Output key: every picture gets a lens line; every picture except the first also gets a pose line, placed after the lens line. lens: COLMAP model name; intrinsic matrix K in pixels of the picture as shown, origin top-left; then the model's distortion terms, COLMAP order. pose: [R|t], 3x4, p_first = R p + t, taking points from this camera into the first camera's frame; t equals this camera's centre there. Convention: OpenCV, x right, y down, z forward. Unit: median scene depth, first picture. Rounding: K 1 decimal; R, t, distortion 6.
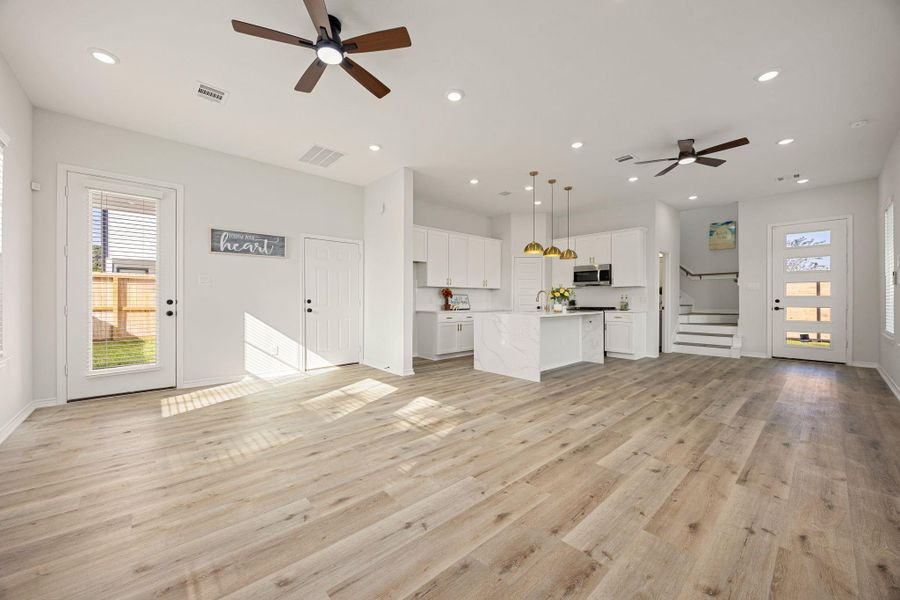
lens RADIAL K [[342.7, 0, 449.8], [0, 342.7, 297.7], [0, 0, 1]] dist [-0.005601, 0.000822]
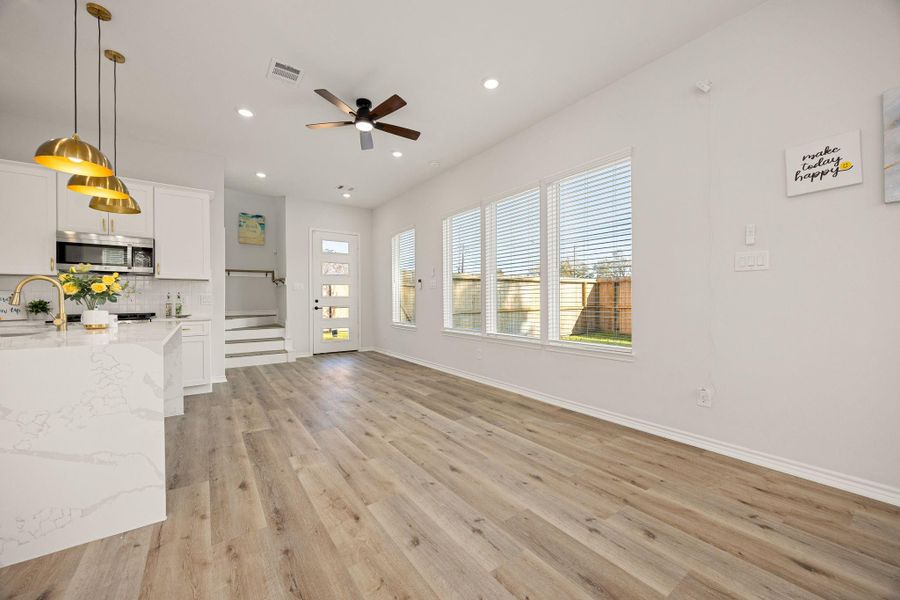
lens RADIAL K [[342.7, 0, 446.8], [0, 342.7, 300.6], [0, 0, 1]] dist [-0.005601, 0.000822]
pose [[0.102567, -0.001751, 0.994725, -0.105058], [-0.003799, 0.999990, 0.002152, 0.007998], [-0.994719, -0.004000, 0.102559, 0.890814]]
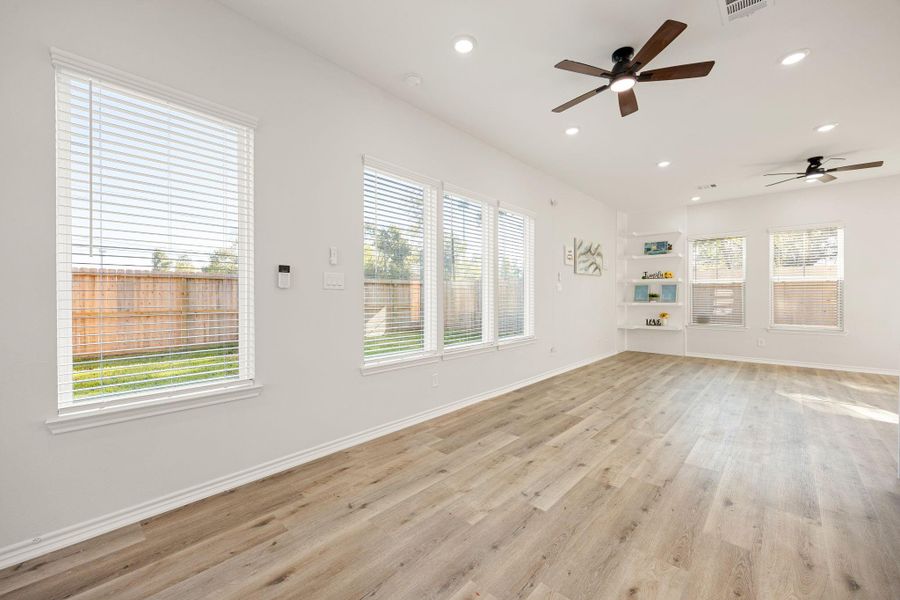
lens RADIAL K [[342.7, 0, 466.0], [0, 342.7, 307.5], [0, 0, 1]] dist [-0.005601, 0.000822]
pose [[-0.994547, 0.003870, -0.104215, 1.260136], [0.001570, 0.999754, 0.022143, -0.017073], [0.104275, 0.021859, -0.994308, 1.921400]]
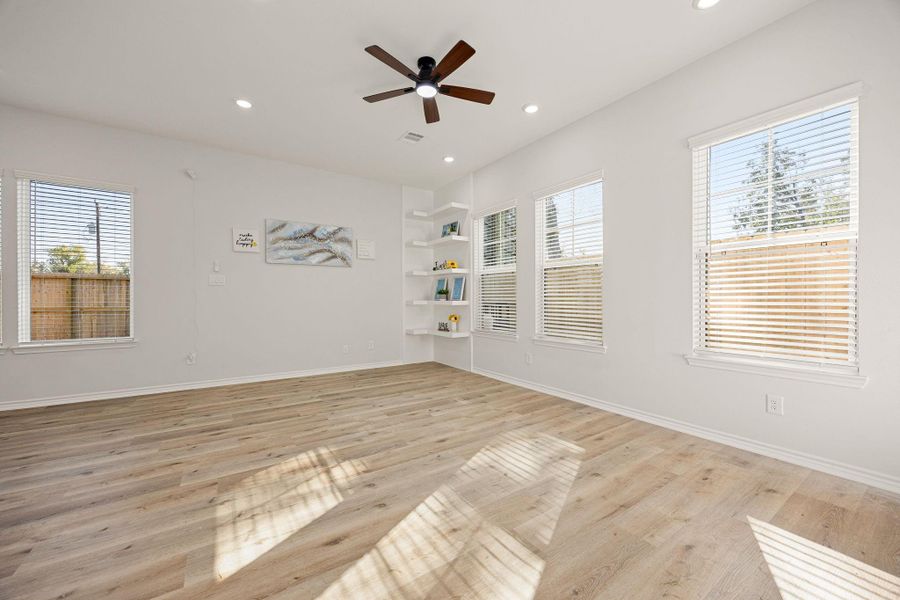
lens RADIAL K [[342.7, 0, 456.8], [0, 342.7, 301.0], [0, 0, 1]] dist [-0.005601, 0.000822]
pose [[-0.992778, -0.001240, 0.119960, -0.424108], [-0.001827, 0.999987, -0.004785, 0.009945], [-0.119953, -0.004970, -0.992767, 1.538604]]
